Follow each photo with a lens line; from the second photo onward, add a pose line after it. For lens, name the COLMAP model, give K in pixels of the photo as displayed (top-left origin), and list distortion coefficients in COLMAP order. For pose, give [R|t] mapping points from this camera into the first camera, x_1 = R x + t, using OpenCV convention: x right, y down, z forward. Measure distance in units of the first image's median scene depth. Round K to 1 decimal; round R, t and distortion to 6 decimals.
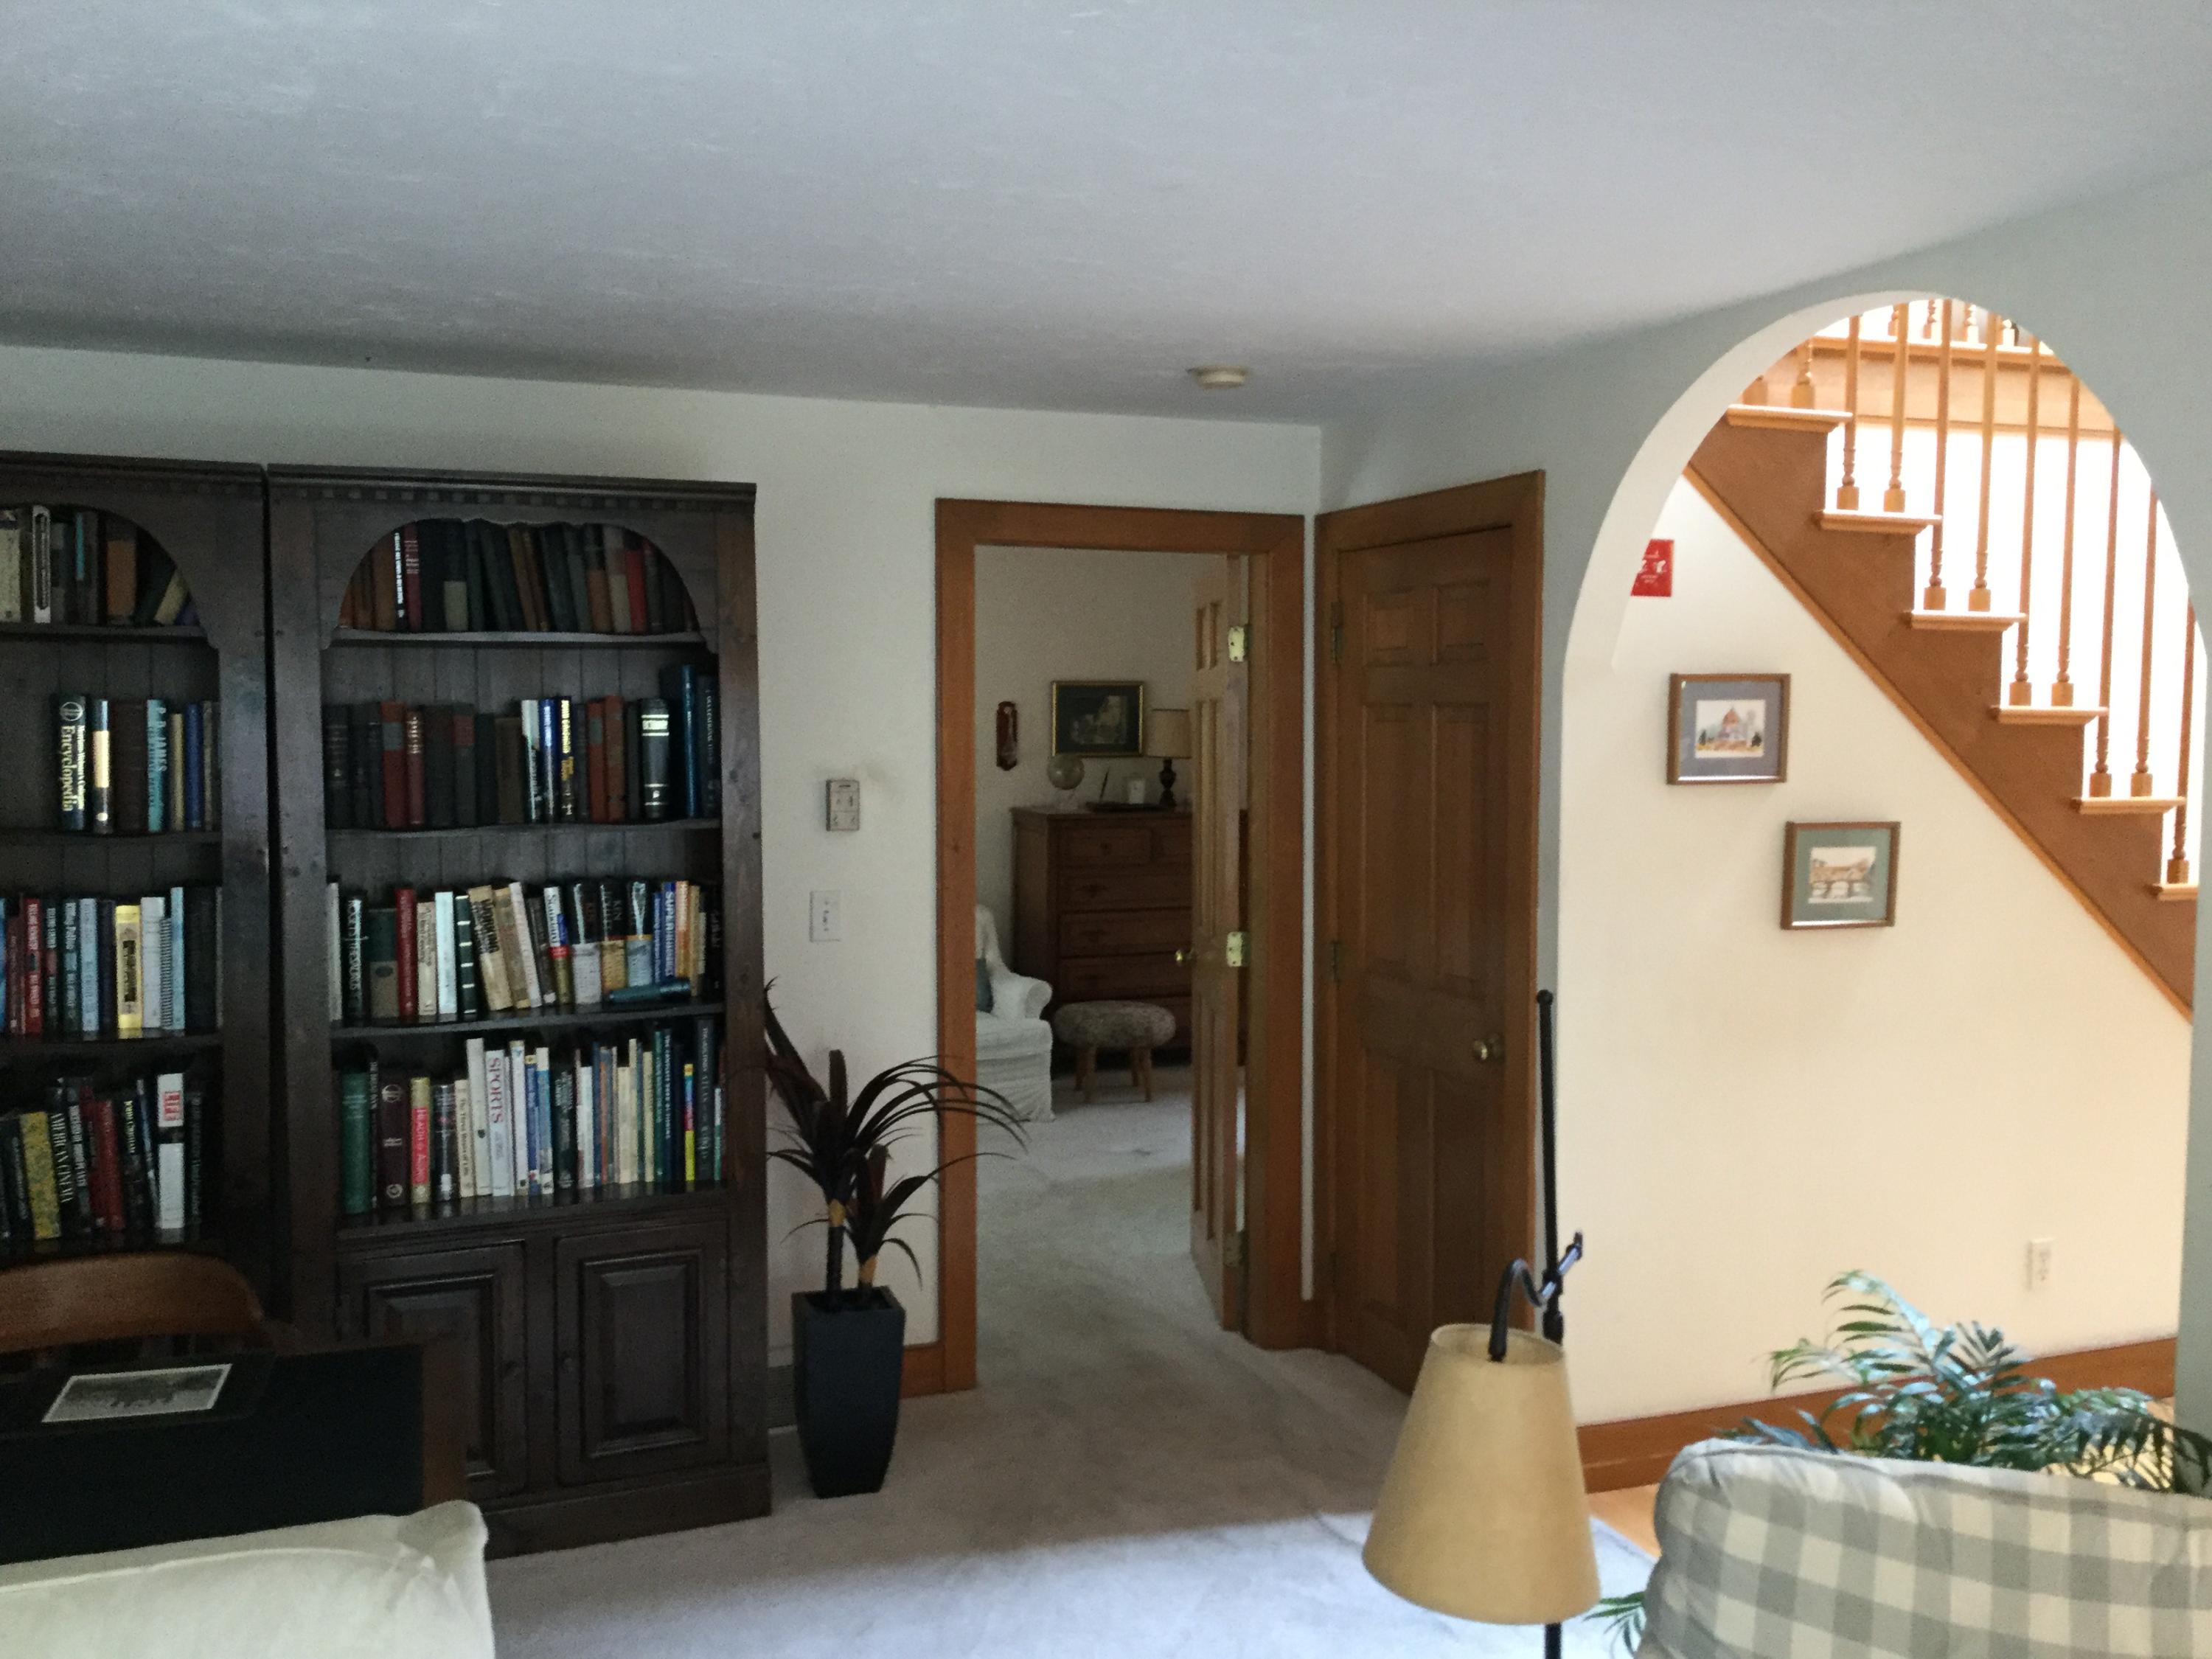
lens RADIAL K [[1971.0, 0, 1118.0], [0, 1971.0, 841.4], [0, 0, 1]] dist [0.075169, -0.120780]
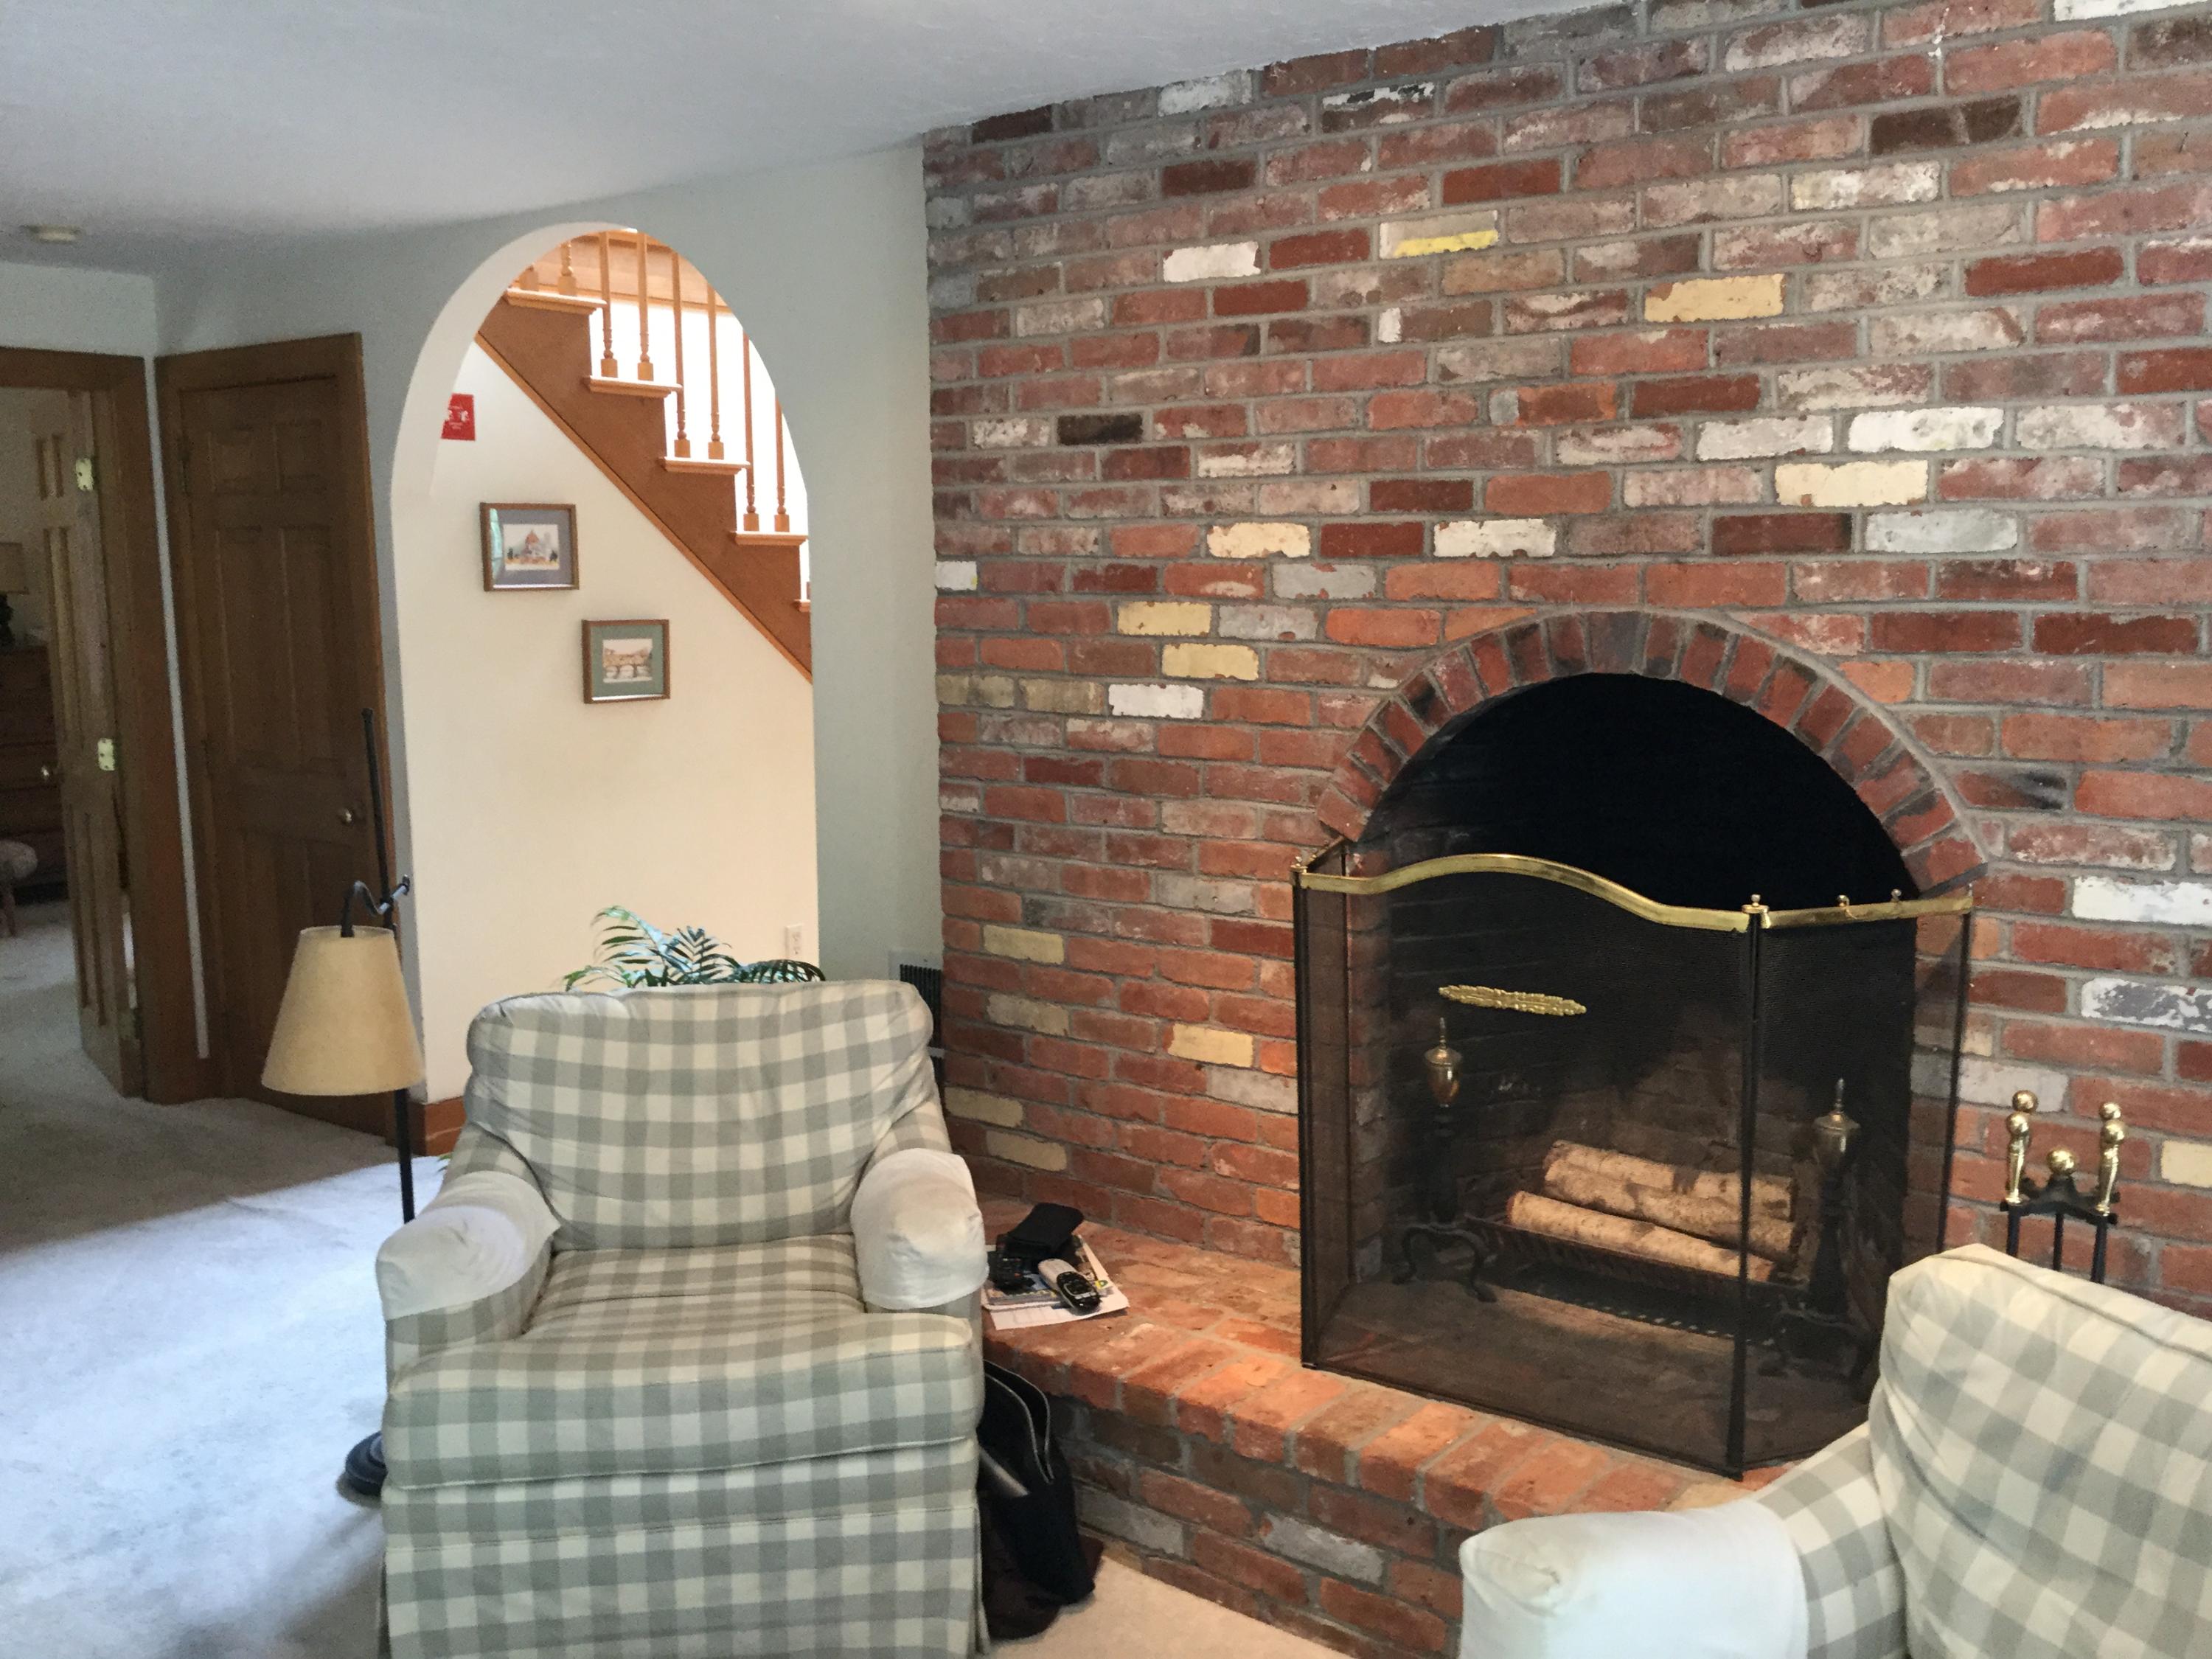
lens RADIAL K [[1971.0, 0, 1118.0], [0, 1971.0, 841.4], [0, 0, 1]] dist [0.075169, -0.120780]
pose [[0.855300, -0.081620, 0.511663, -0.037088], [0.043605, 0.995350, 0.085886, 0.037974], [-0.516294, -0.051148, 0.854883, -0.291718]]
